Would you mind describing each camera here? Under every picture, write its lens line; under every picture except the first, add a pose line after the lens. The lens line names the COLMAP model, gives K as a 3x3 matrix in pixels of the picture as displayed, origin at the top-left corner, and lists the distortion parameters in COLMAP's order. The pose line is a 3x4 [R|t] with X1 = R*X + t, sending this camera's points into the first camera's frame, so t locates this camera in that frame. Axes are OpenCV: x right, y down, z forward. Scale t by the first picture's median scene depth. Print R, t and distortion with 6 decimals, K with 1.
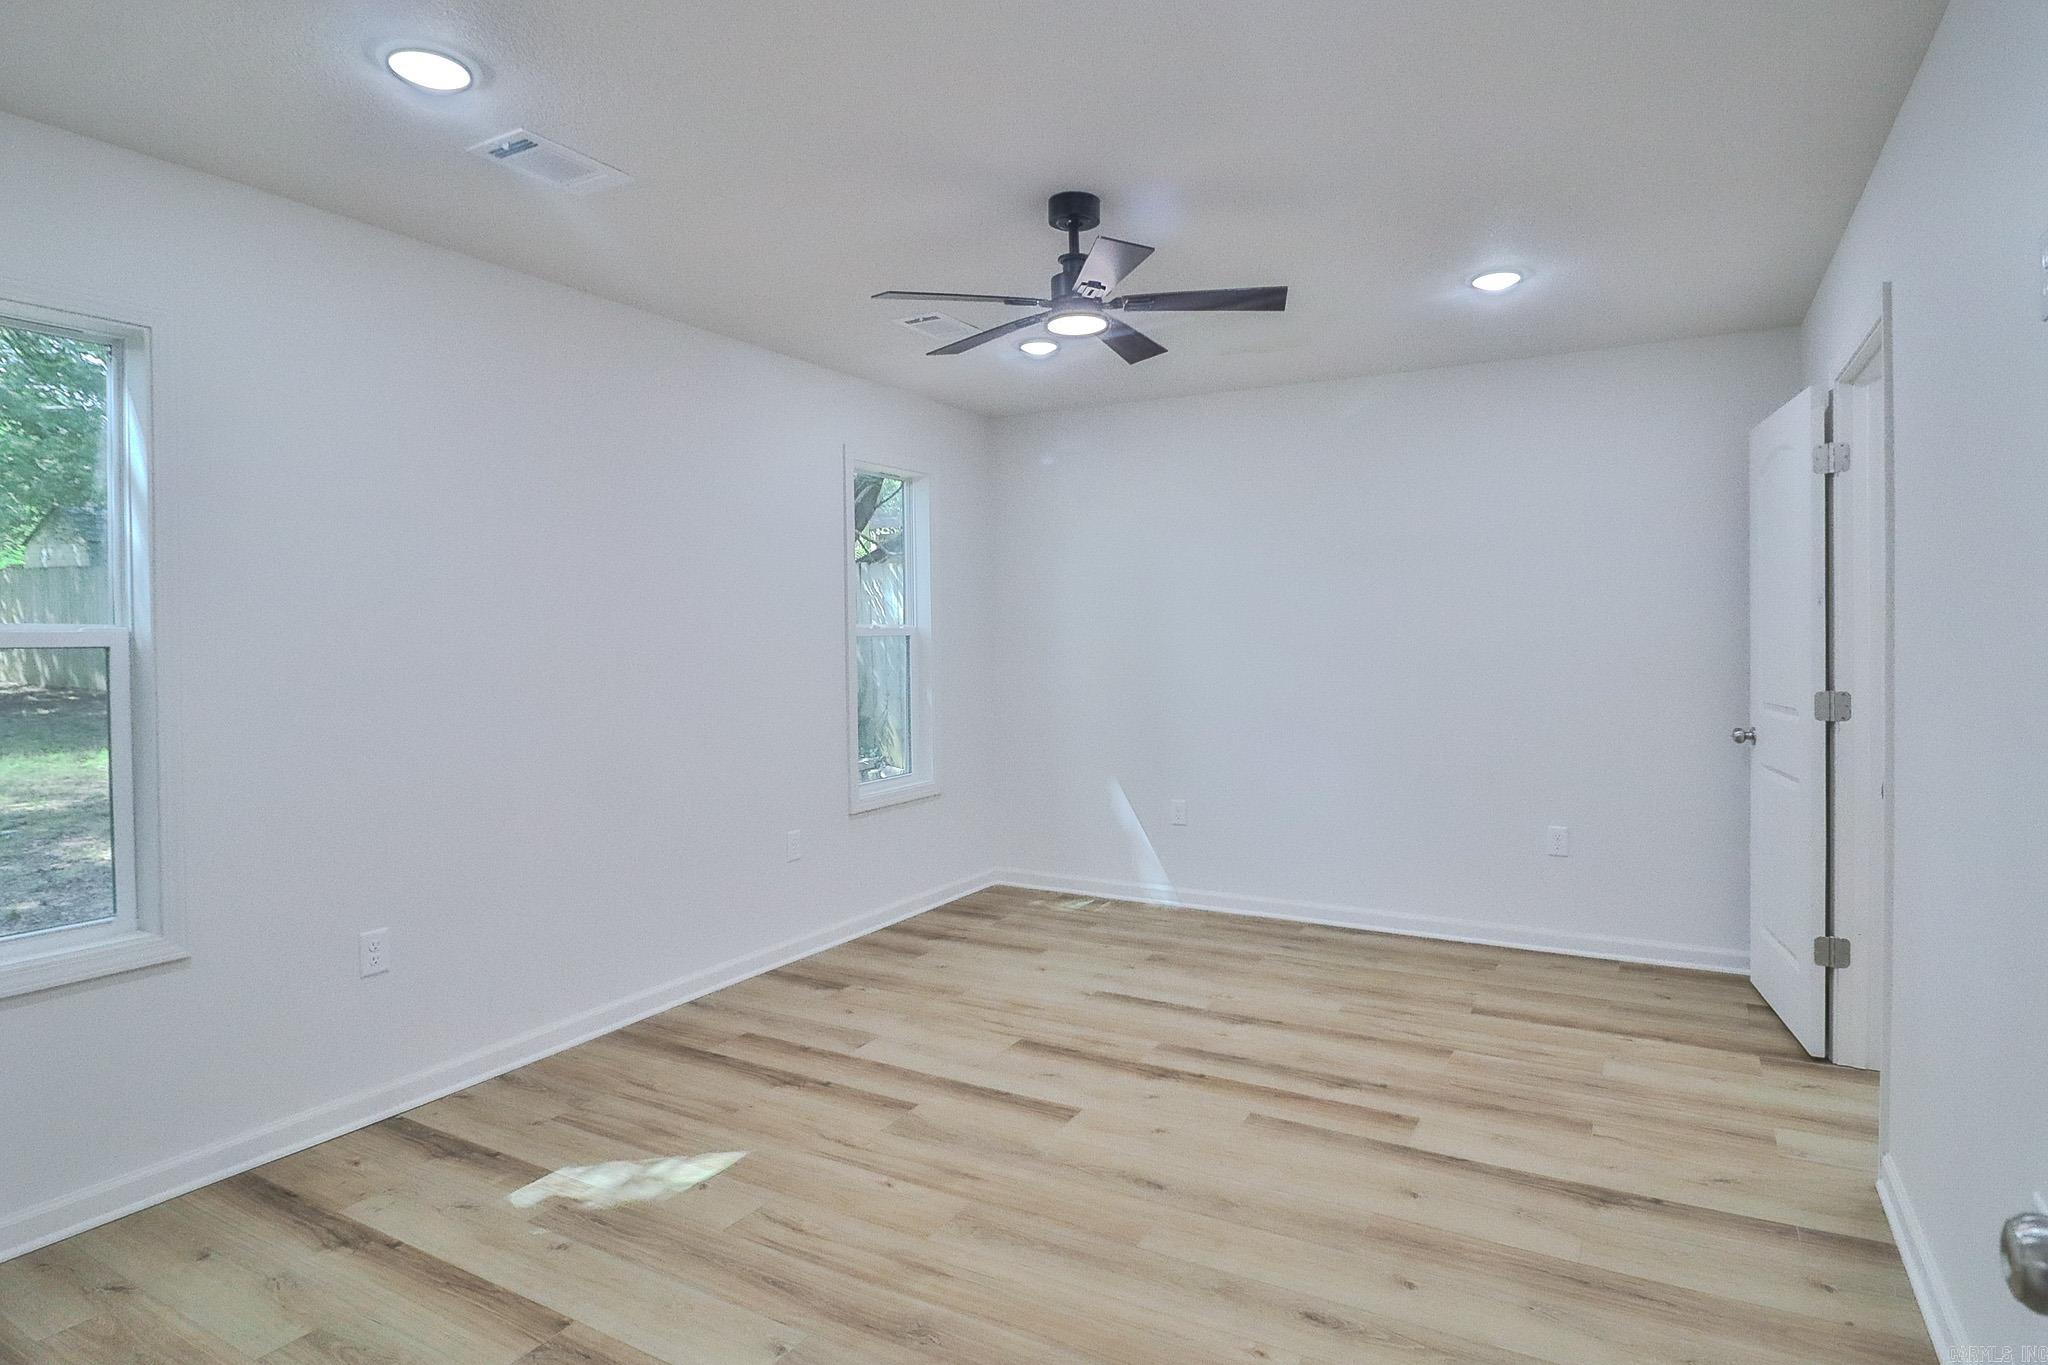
lens RADIAL K [[1037.0, 0, 1023.1], [0, 1037.0, 646.5], [0, 0, 1]] dist [0.000118, -0.010152]
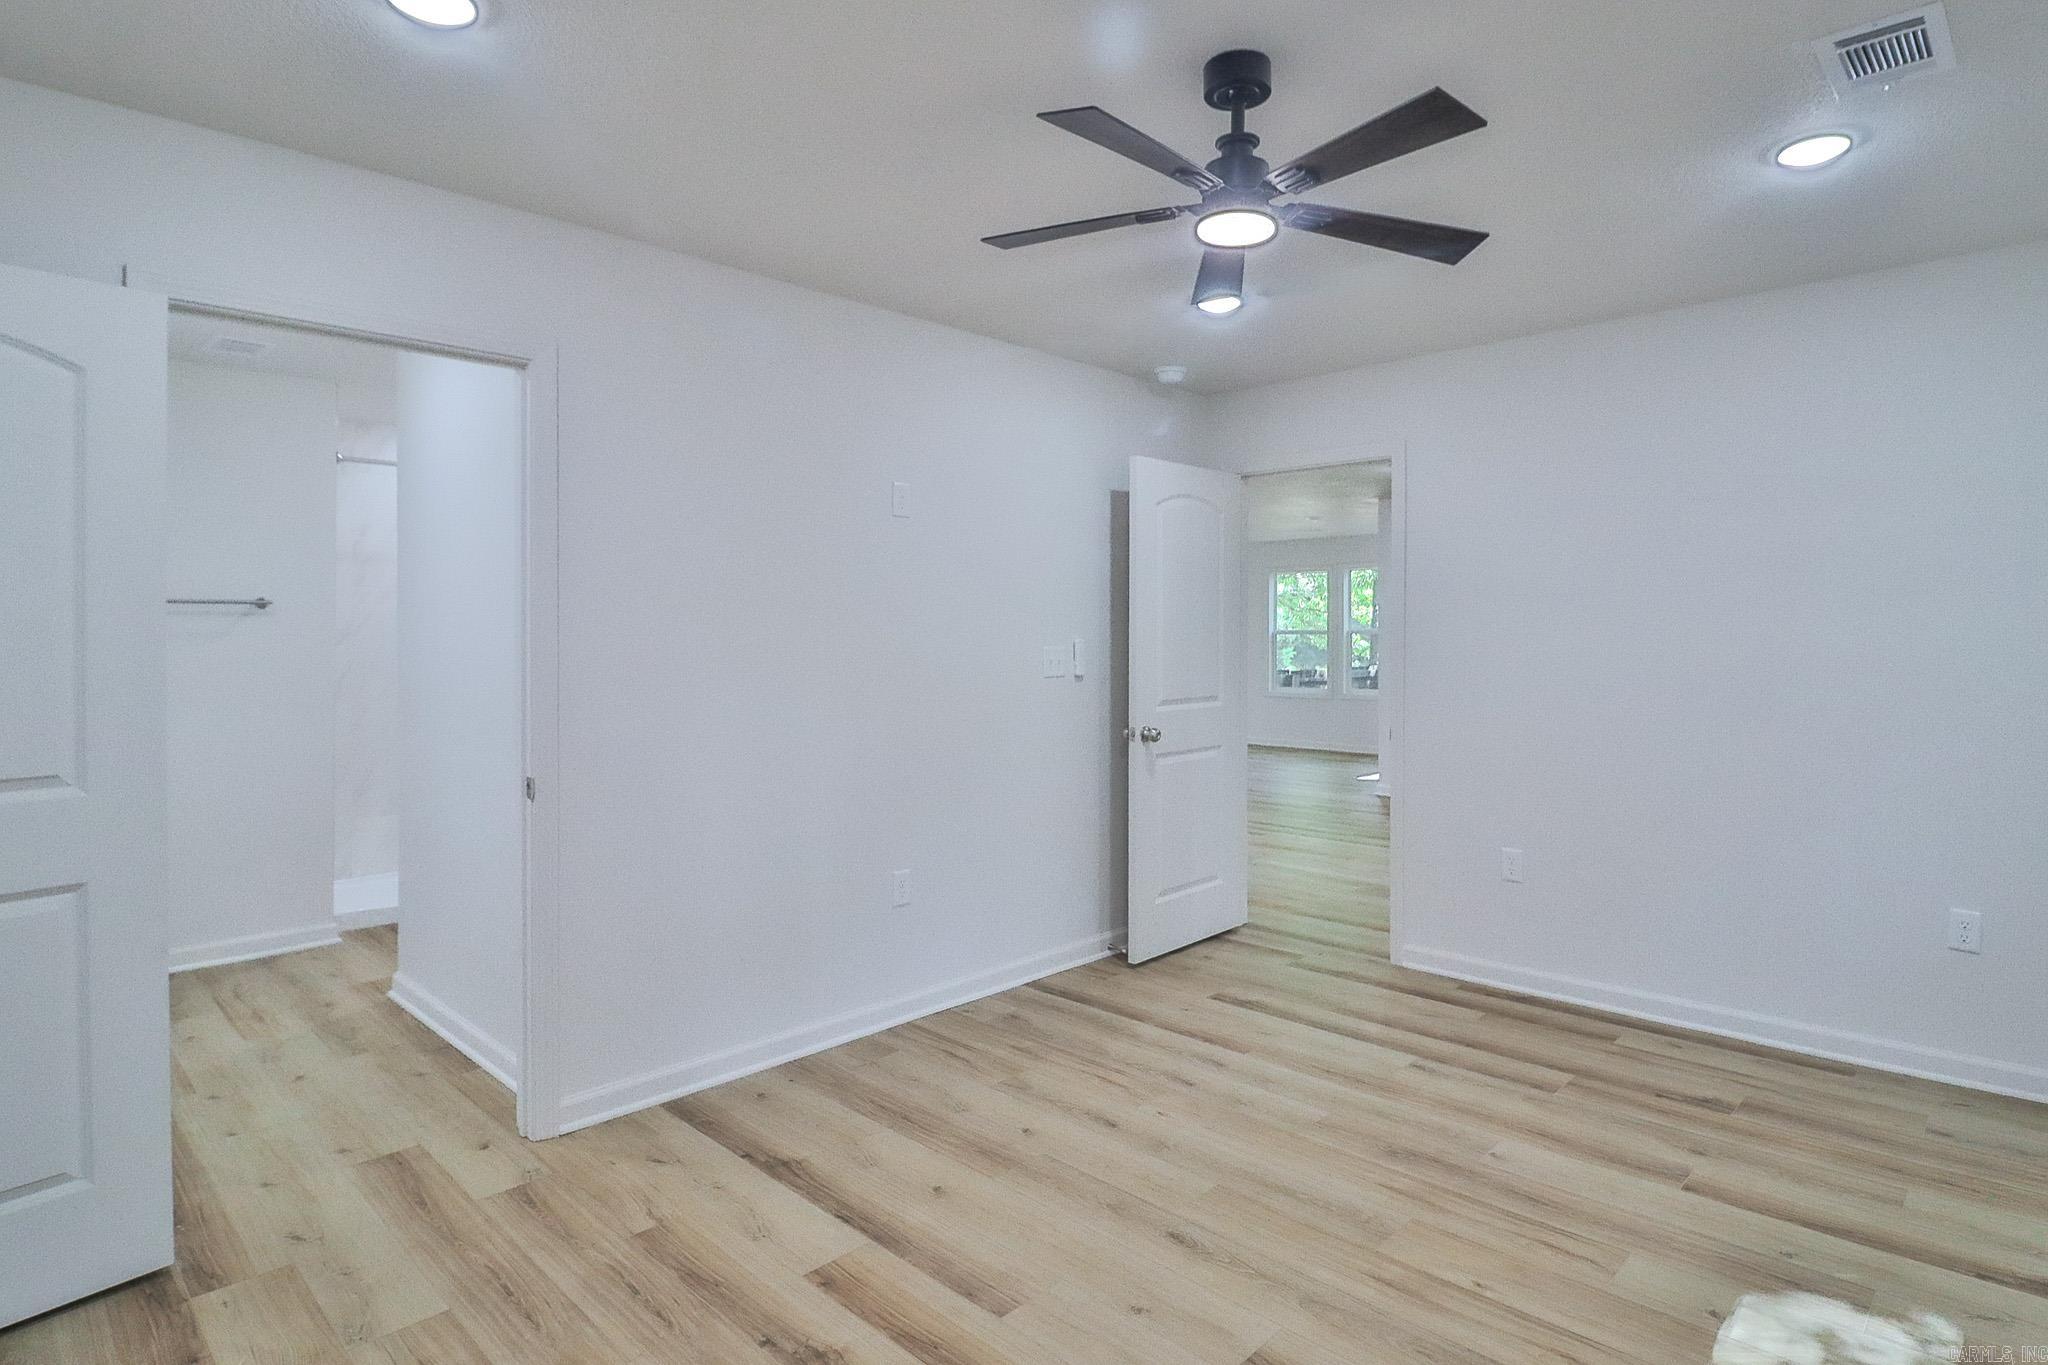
lens RADIAL K [[1037.0, 0, 1023.1], [0, 1037.0, 646.5], [0, 0, 1]] dist [0.000118, -0.010152]
pose [[-0.965192, 0.009052, 0.261386, 0.007336], [0.015955, 0.999577, 0.024298, -0.038748], [-0.261055, 0.027623, -0.964929, 1.502529]]
